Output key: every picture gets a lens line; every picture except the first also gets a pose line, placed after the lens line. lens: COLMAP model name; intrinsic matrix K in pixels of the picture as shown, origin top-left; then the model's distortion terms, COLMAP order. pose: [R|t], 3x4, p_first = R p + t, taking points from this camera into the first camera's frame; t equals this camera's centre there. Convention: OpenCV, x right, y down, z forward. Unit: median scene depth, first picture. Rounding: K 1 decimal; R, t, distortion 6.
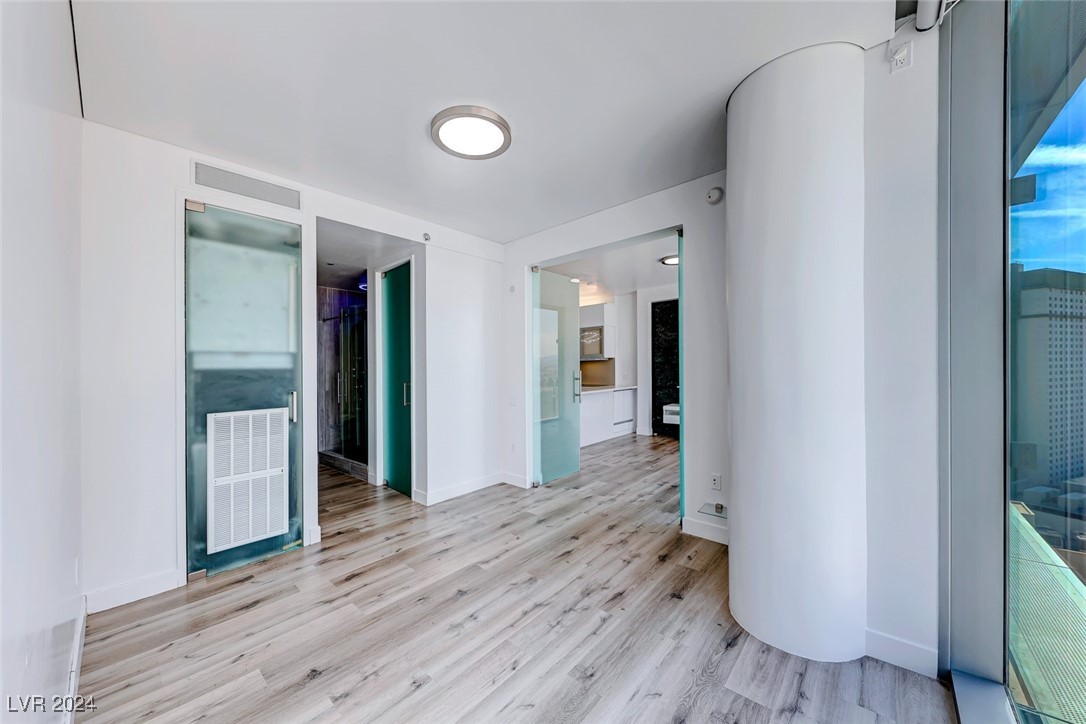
lens RADIAL K [[385.5, 0, 543.0], [0, 385.5, 362.0], [0, 0, 1]] dist [-0.010937, -0.000024]
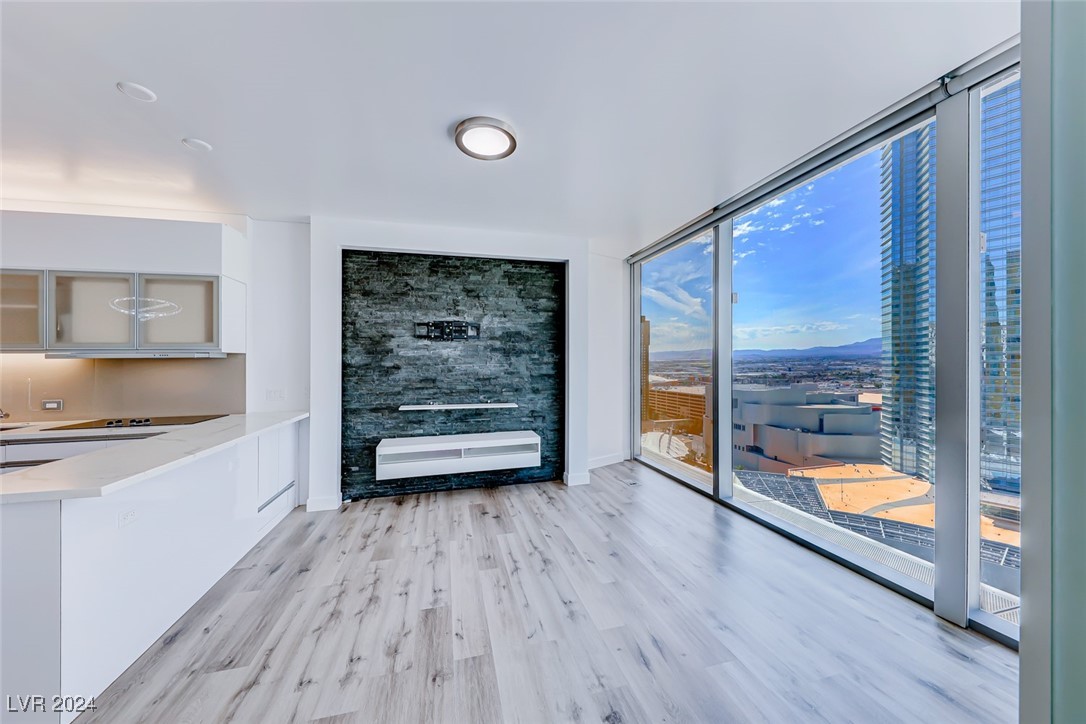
lens RADIAL K [[379.1, 0, 542.3], [0, 379.1, 360.1], [0, 0, 1]] dist [0.004742, -0.005193]
pose [[0.558061, 0.005896, 0.829779, 0.022348], [0.003545, 0.999949, -0.009490, 0.005074], [-0.829793, 0.008238, 0.558011, 0.914814]]
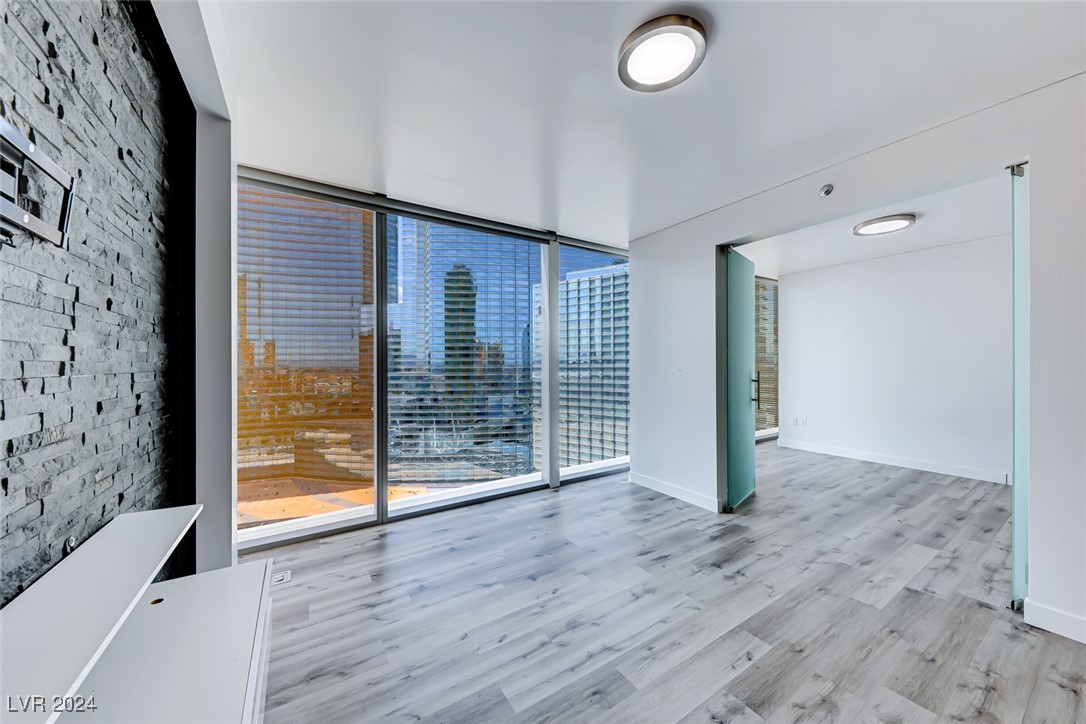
lens RADIAL K [[379.1, 0, 542.3], [0, 379.1, 360.1], [0, 0, 1]] dist [0.004742, -0.005193]
pose [[-0.962785, 0.013250, 0.269942, 0.467290], [0.009971, 0.999859, -0.013512, 0.005645], [-0.270083, -0.010317, -0.962782, 1.759389]]
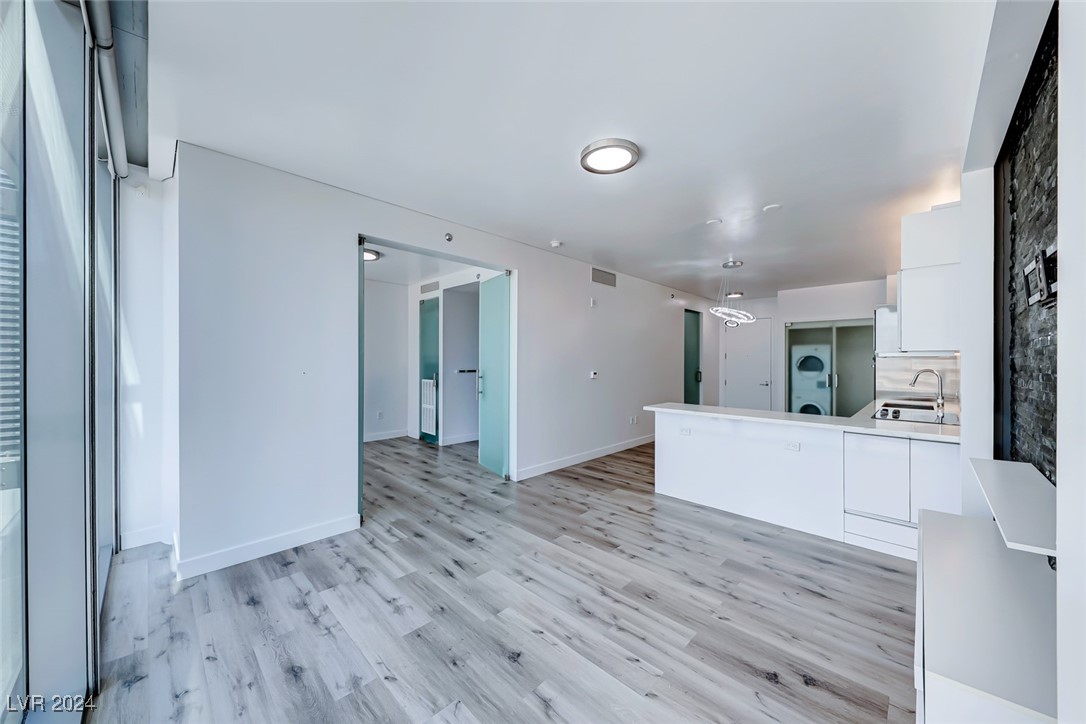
lens RADIAL K [[379.1, 0, 542.3], [0, 379.1, 360.1], [0, 0, 1]] dist [0.004742, -0.005193]
pose [[-0.046561, 0.004247, -0.998906, 1.085262], [-0.000238, 0.999991, 0.004263, -0.005920], [0.998915, 0.000436, -0.046559, 1.235753]]
